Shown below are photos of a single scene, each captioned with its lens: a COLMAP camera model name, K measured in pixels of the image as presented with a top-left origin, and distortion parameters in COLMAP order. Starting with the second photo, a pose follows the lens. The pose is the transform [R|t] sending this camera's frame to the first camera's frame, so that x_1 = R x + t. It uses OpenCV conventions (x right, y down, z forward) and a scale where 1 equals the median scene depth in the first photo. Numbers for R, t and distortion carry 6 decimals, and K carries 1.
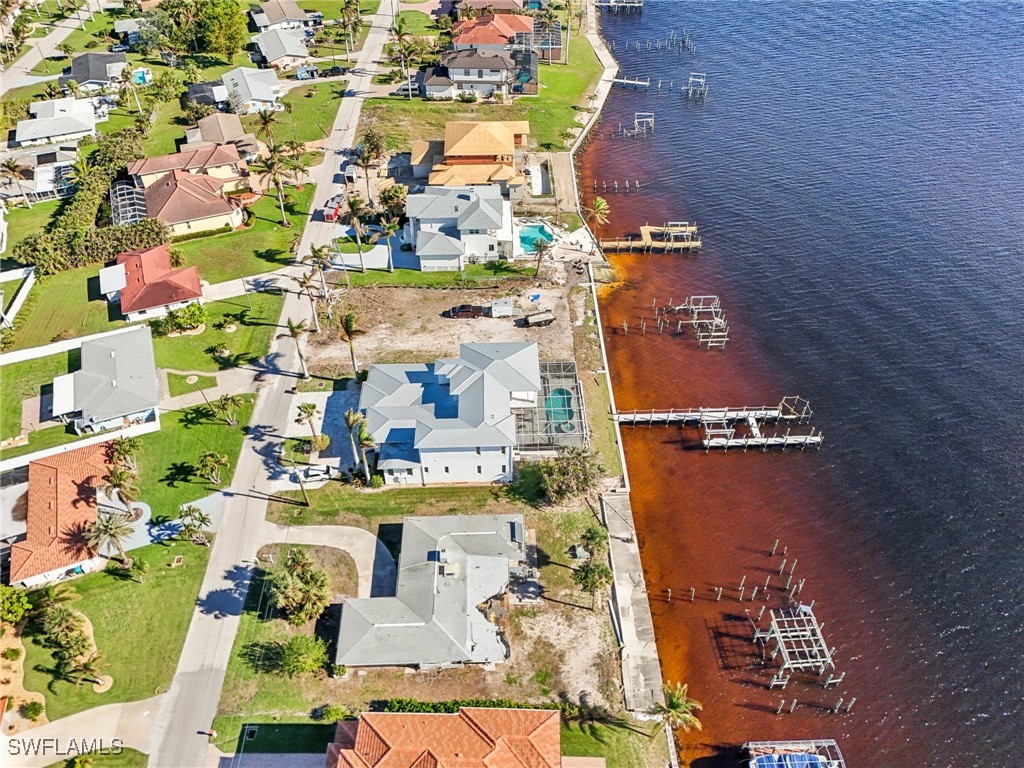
lens RADIAL K [[770.6, 0, 514.6], [0, 770.6, 383.6], [0, 0, 1]] dist [0.040567, -0.035545]
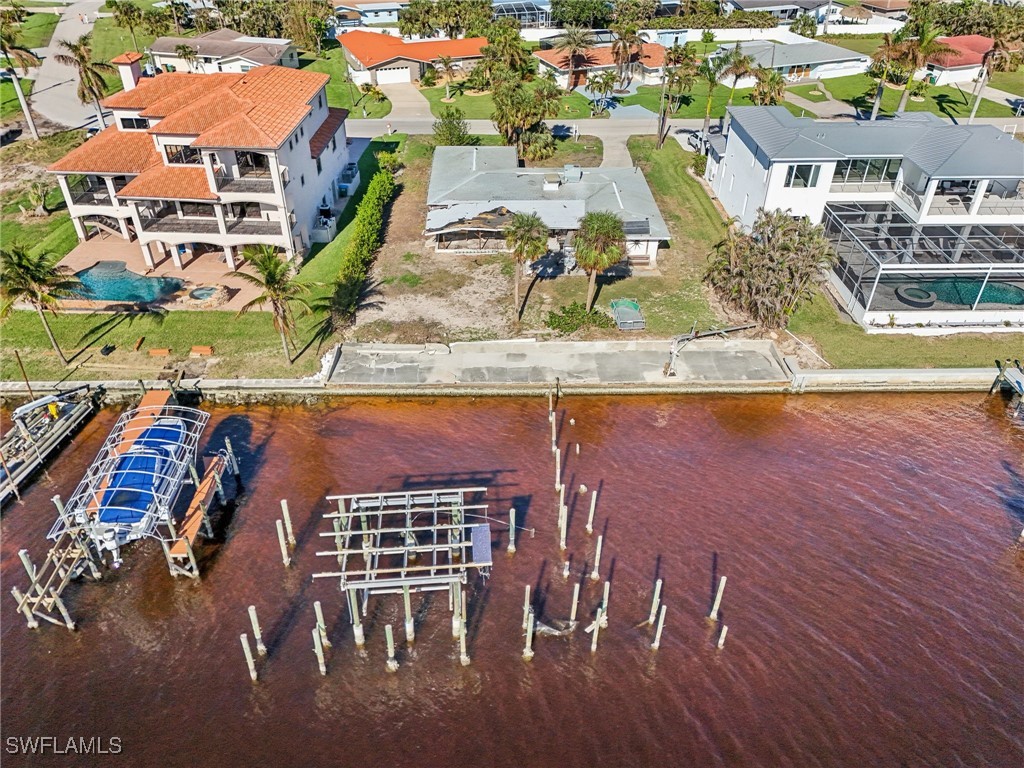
lens RADIAL K [[770.6, 0, 512.6], [0, 770.6, 385.5], [0, 0, 1]] dist [0.040567, -0.035545]
pose [[-0.001005, 0.589703, -0.807620, 0.595477], [-0.707162, 0.570609, 0.417524, 0.075068], [0.707051, 0.571538, 0.416442, 0.767149]]
